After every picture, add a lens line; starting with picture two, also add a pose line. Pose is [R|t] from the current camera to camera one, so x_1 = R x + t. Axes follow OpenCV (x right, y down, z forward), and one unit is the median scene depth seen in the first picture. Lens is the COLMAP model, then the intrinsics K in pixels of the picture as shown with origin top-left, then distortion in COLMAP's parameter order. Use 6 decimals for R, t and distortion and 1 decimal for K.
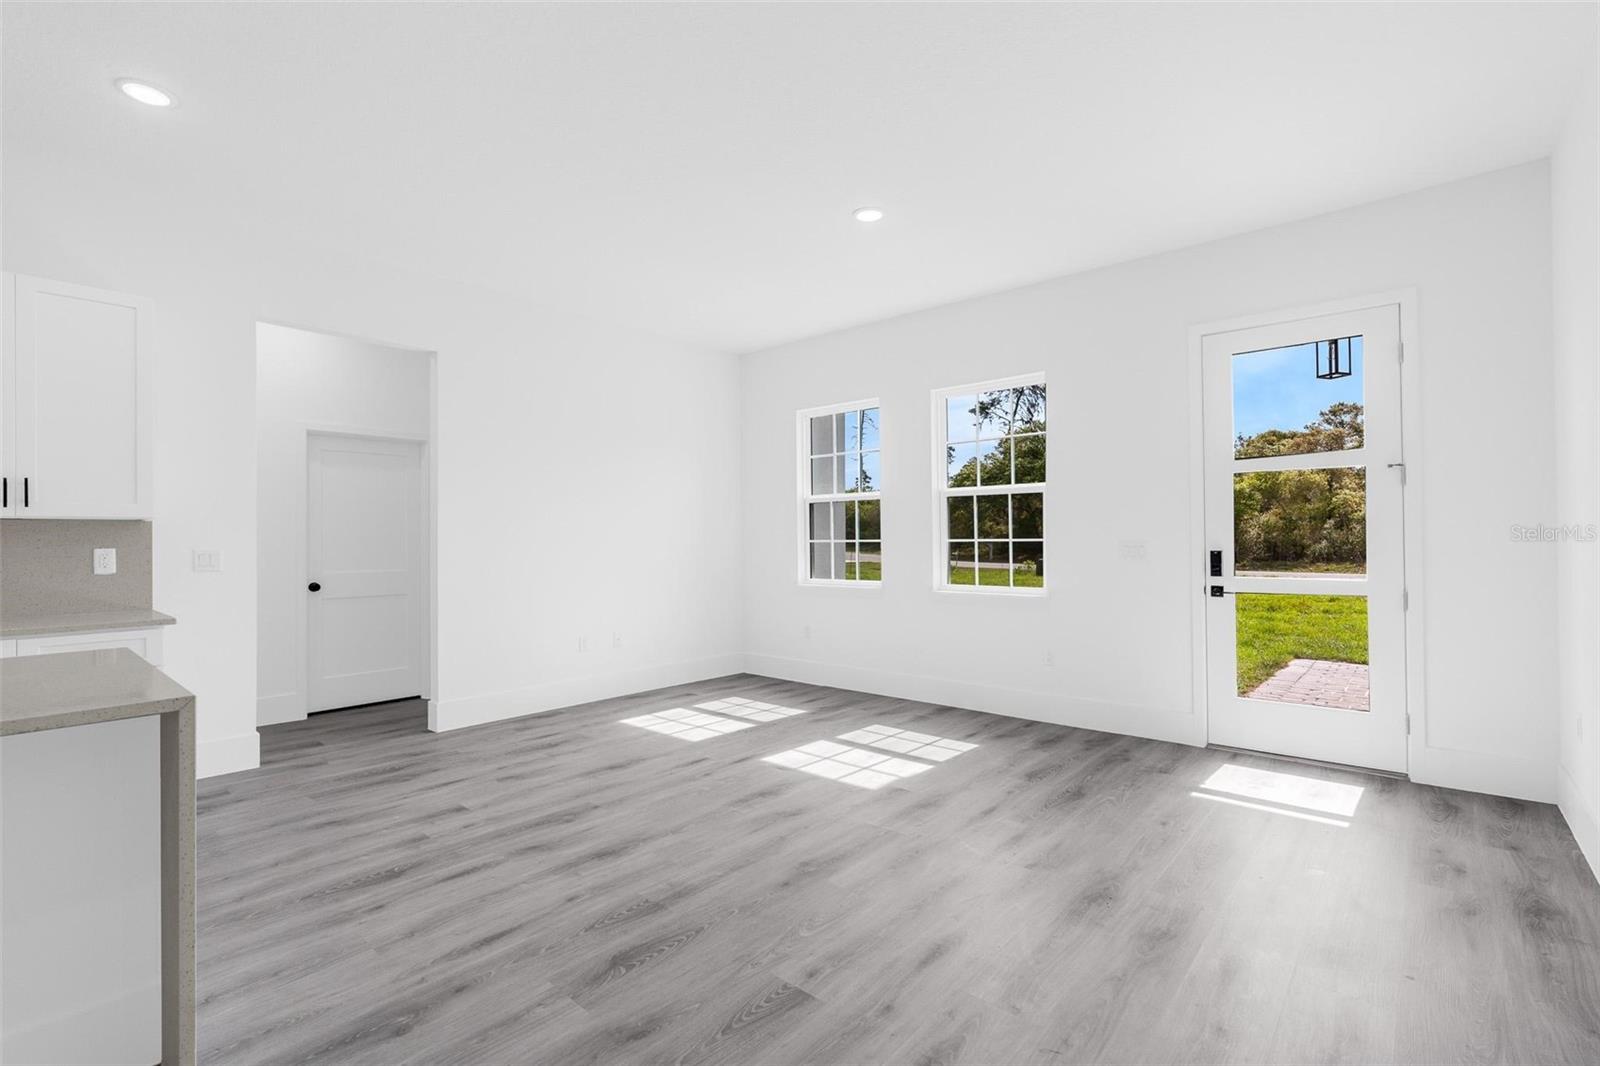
lens RADIAL K [[718.9, 0, 796.6], [0, 718.9, 534.0], [0, 0, 1]] dist [-0.003950, 0.000262]
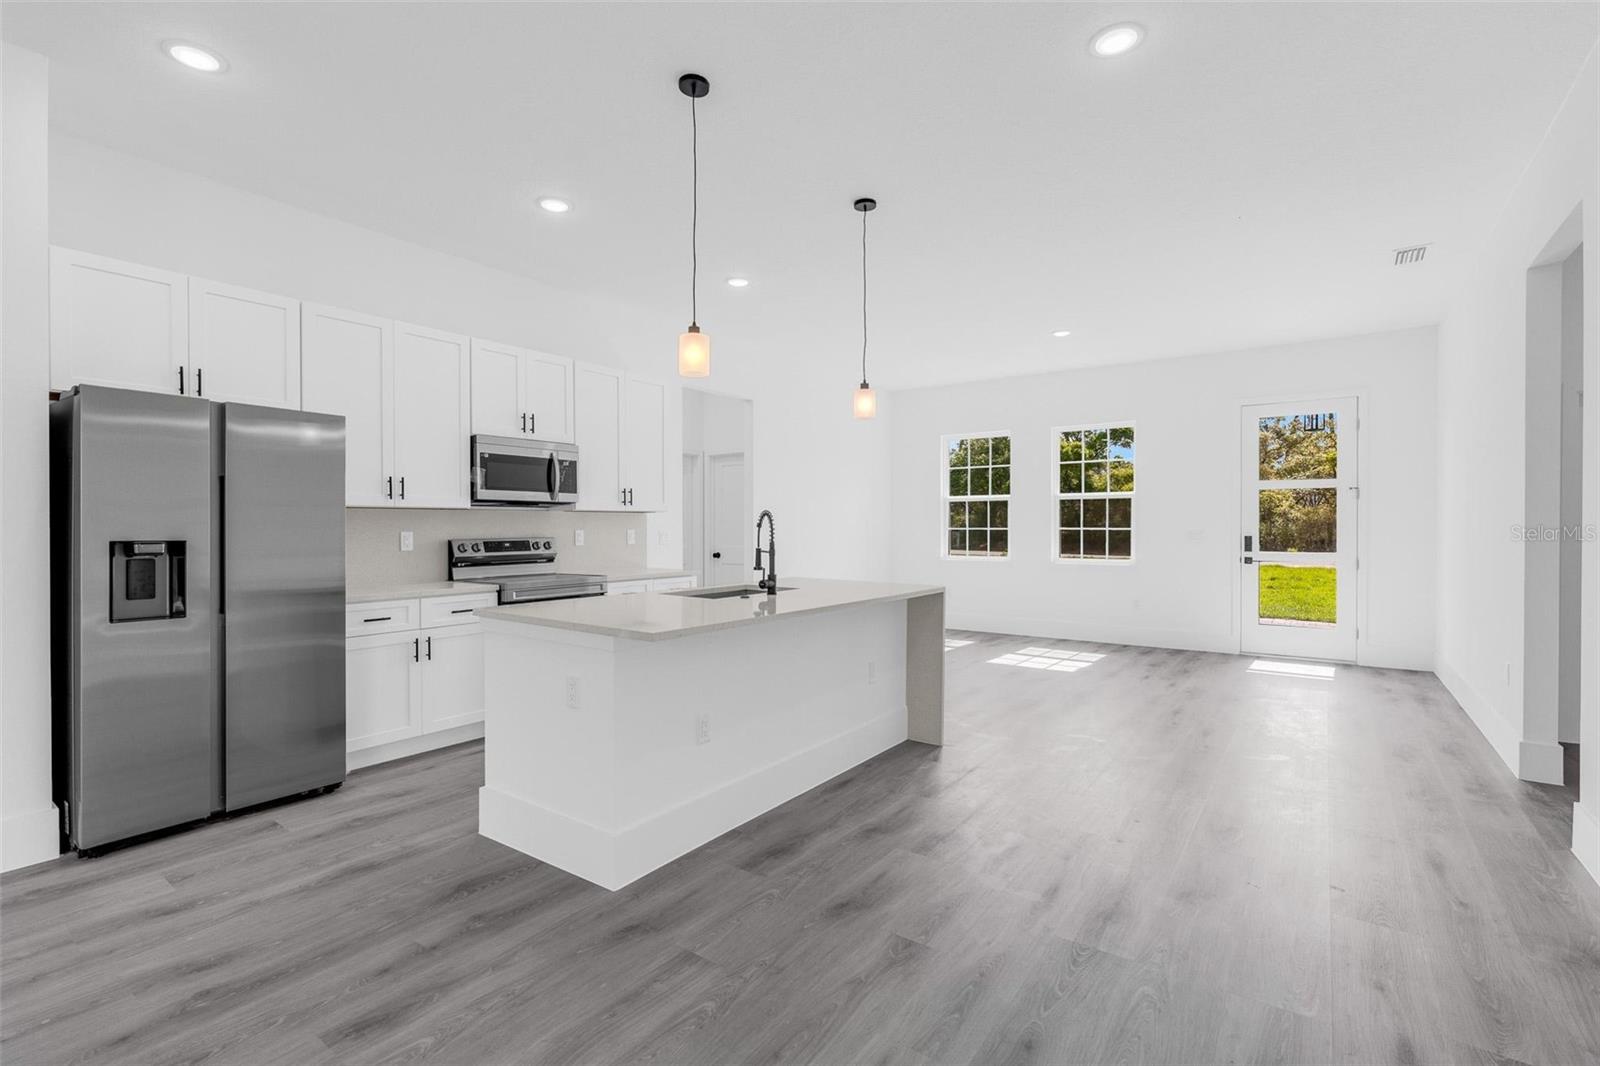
lens RADIAL K [[723.6, 0, 793.7], [0, 723.6, 532.2], [0, 0, 1]] dist [-0.009509, 0.002949]
pose [[0.996542, 0.006542, 0.082838, -0.678884], [-0.007717, 0.999874, 0.013876, -0.000593], [-0.082737, -0.014467, 0.996466, -0.649649]]
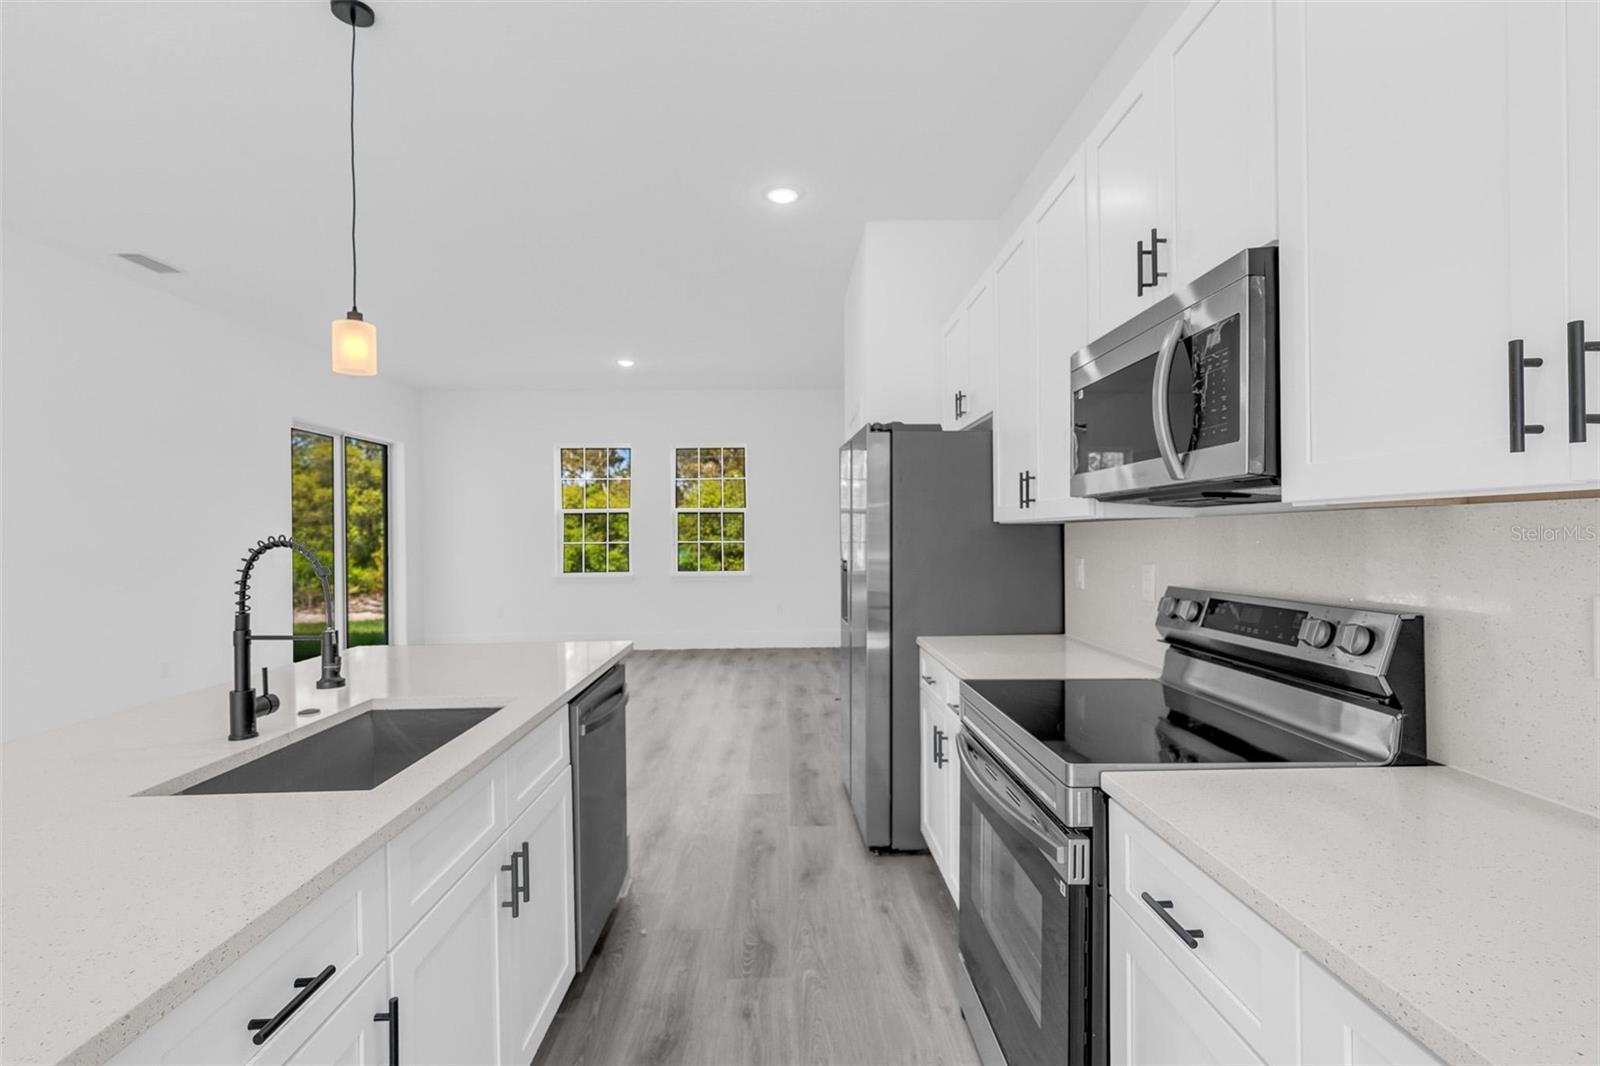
lens RADIAL K [[723.6, 0, 791.2], [0, 723.6, 533.9], [0, 0, 1]] dist [-0.009509, 0.002949]
pose [[-0.746462, 0.012530, -0.665310, -0.585530], [0.019161, 0.999813, -0.002668, -0.010010], [0.665152, -0.014740, -0.746563, 0.826549]]
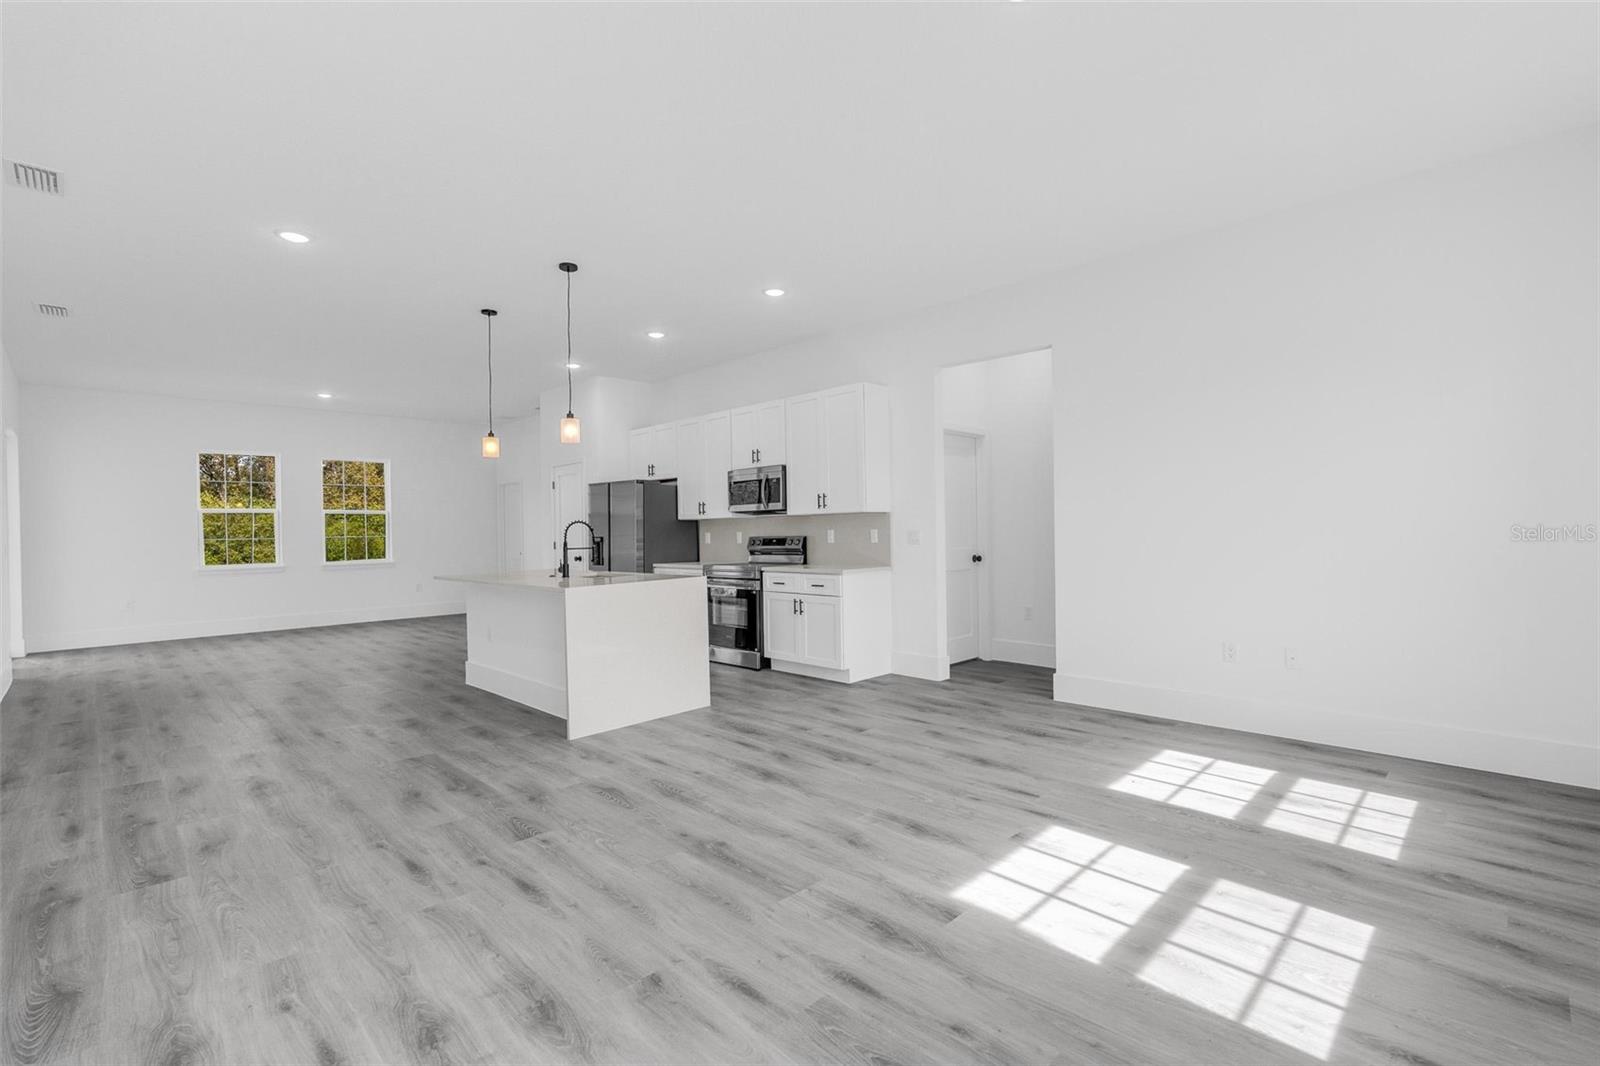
lens RADIAL K [[723.6, 0, 797.0], [0, 723.6, 534.3], [0, 0, 1]] dist [-0.009509, 0.002949]
pose [[-0.076010, 0.012403, -0.997030, 0.755642], [0.025765, 0.999613, 0.010471, 0.008693], [0.996774, -0.024893, -0.076300, 0.884795]]
